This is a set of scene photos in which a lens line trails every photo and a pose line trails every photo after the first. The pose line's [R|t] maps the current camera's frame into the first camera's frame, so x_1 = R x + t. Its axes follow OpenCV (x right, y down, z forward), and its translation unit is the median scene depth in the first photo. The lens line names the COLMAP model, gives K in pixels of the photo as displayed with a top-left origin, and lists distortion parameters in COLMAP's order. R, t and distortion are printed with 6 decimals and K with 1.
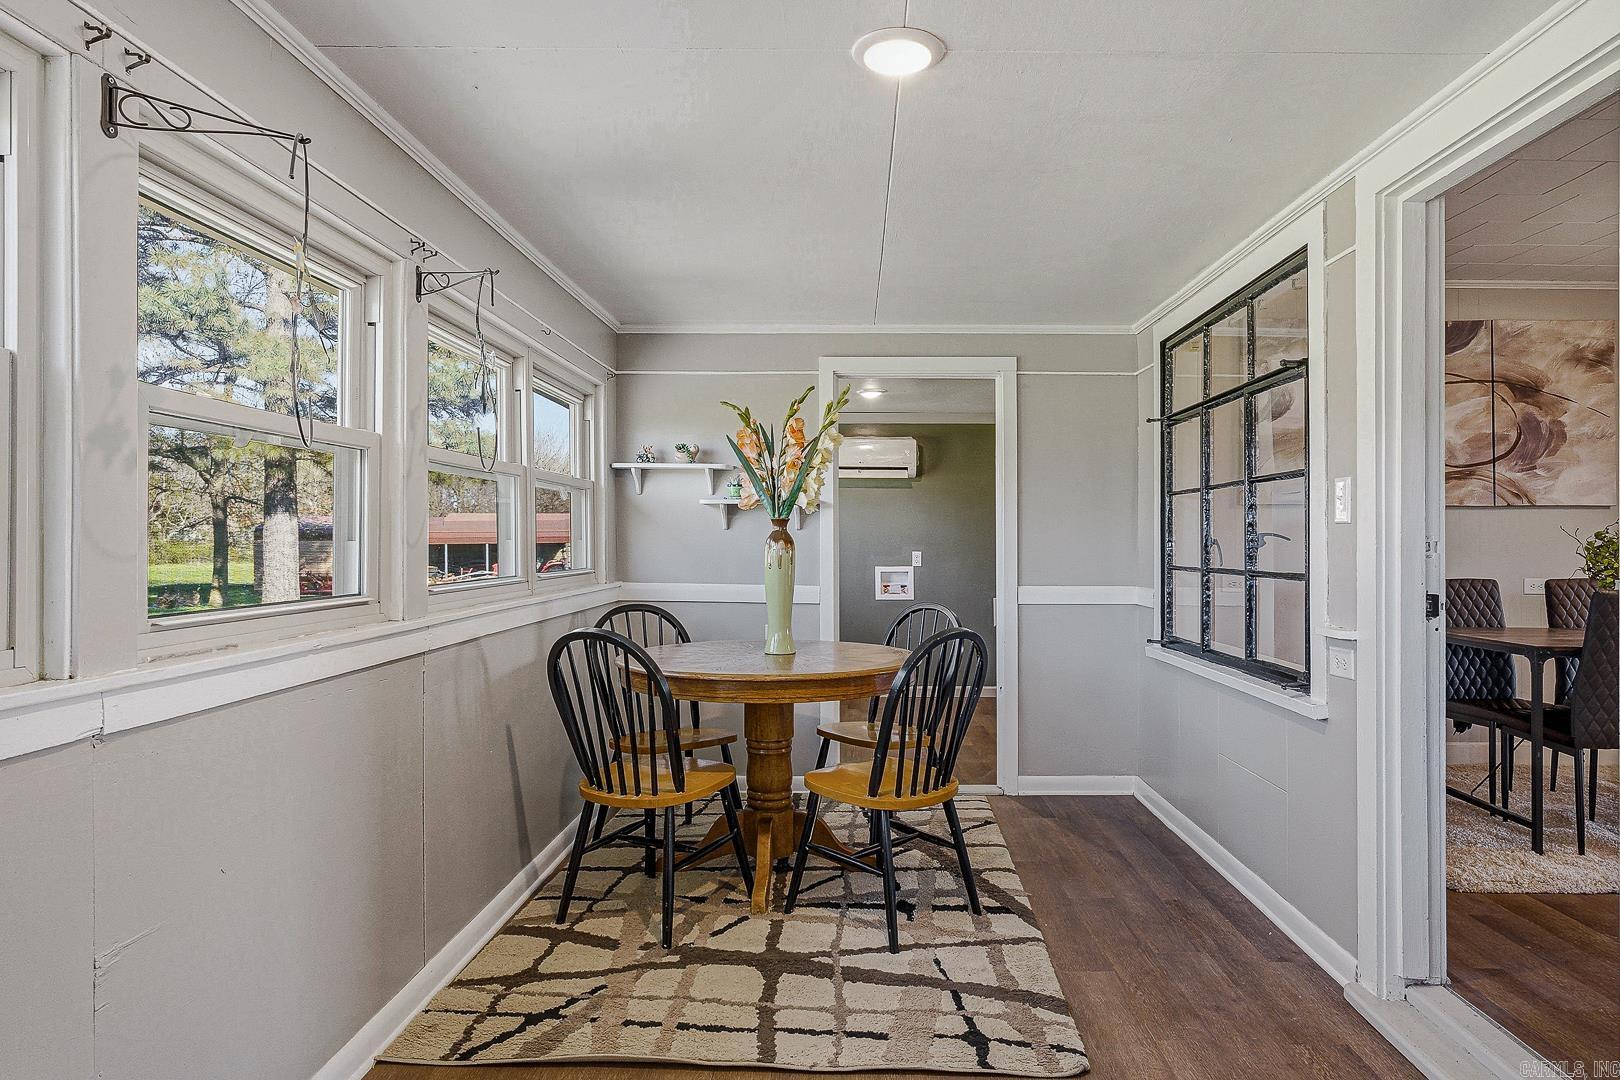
lens RADIAL K [[942.5, 0, 859.6], [0, 942.5, 522.7], [0, 0, 1]] dist [-0.011547, -0.001487]
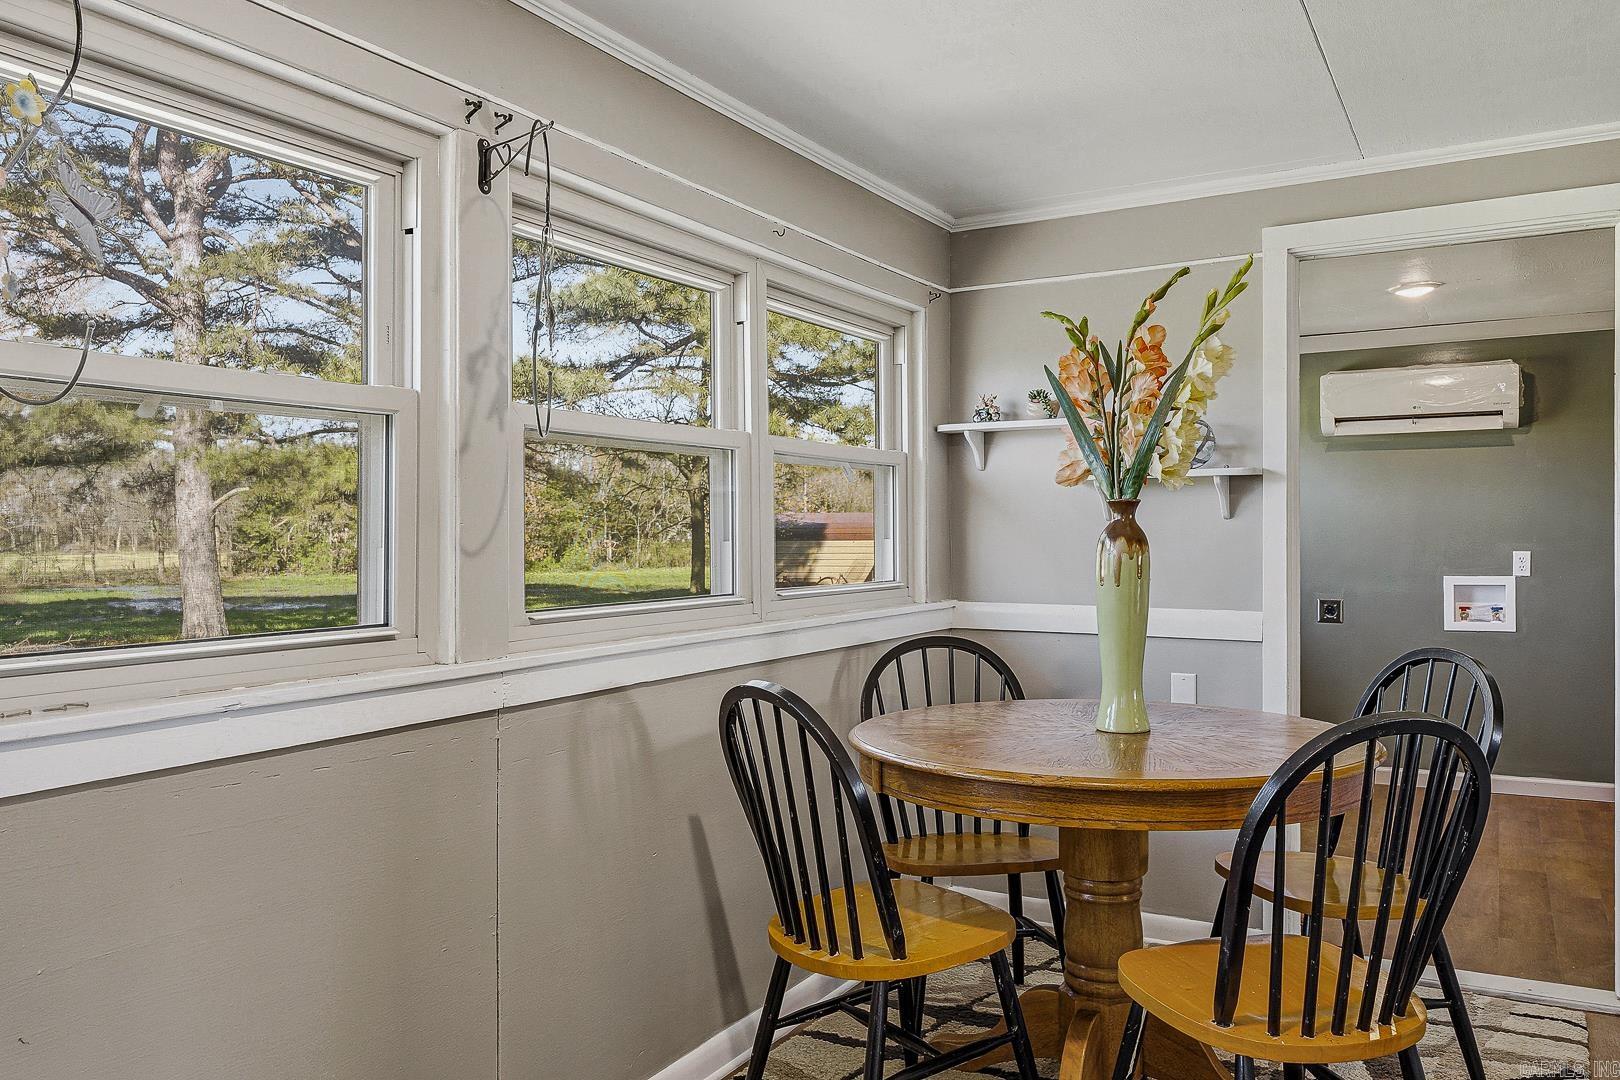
lens RADIAL K [[1247.8, 0, 811.9], [0, 1247.8, 547.2], [0, 0, 1]] dist [-0.005728, 0.017962]
pose [[0.875632, -0.008002, -0.482913, 0.107954], [0.021063, 0.999544, 0.021629, 0.003512], [0.482520, -0.029111, 0.875401, 0.204666]]
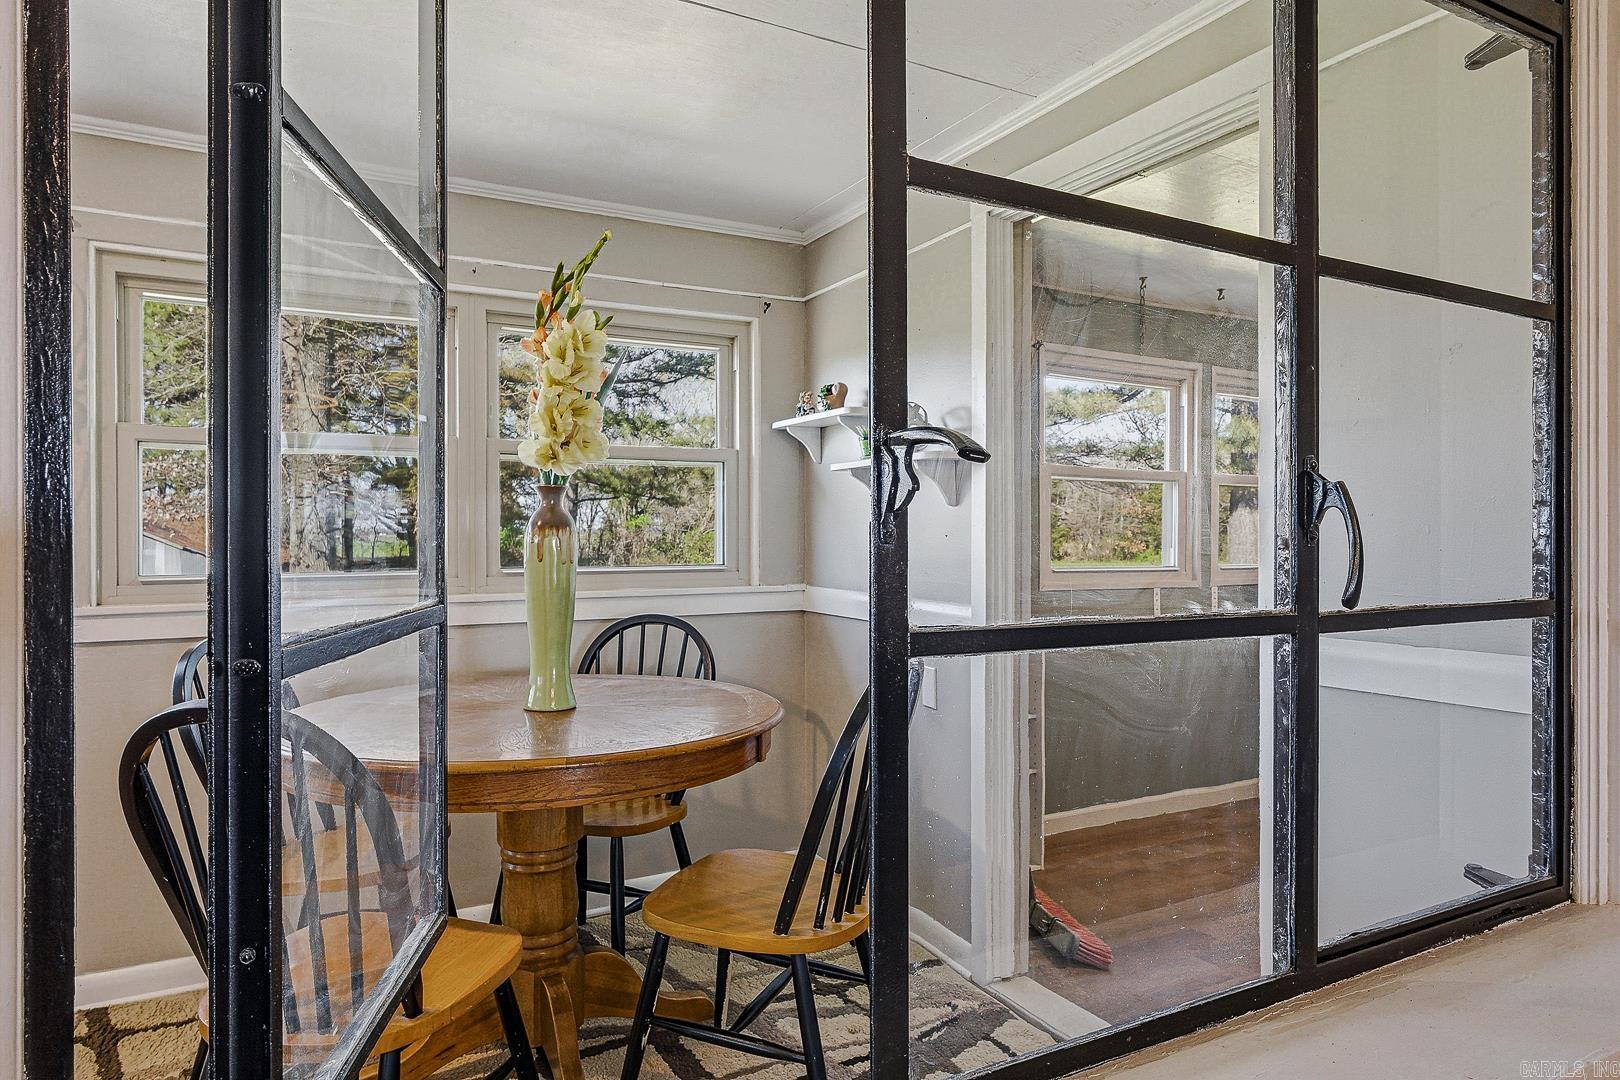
lens RADIAL K [[986.5, 0, 816.7], [0, 986.5, 538.0], [0, 0, 1]] dist [-0.007840, 0.007574]
pose [[0.493459, -0.005408, -0.869752, 0.498113], [0.023065, 0.999710, 0.006870, 0.025830], [0.869463, -0.023451, 0.493440, 0.754466]]
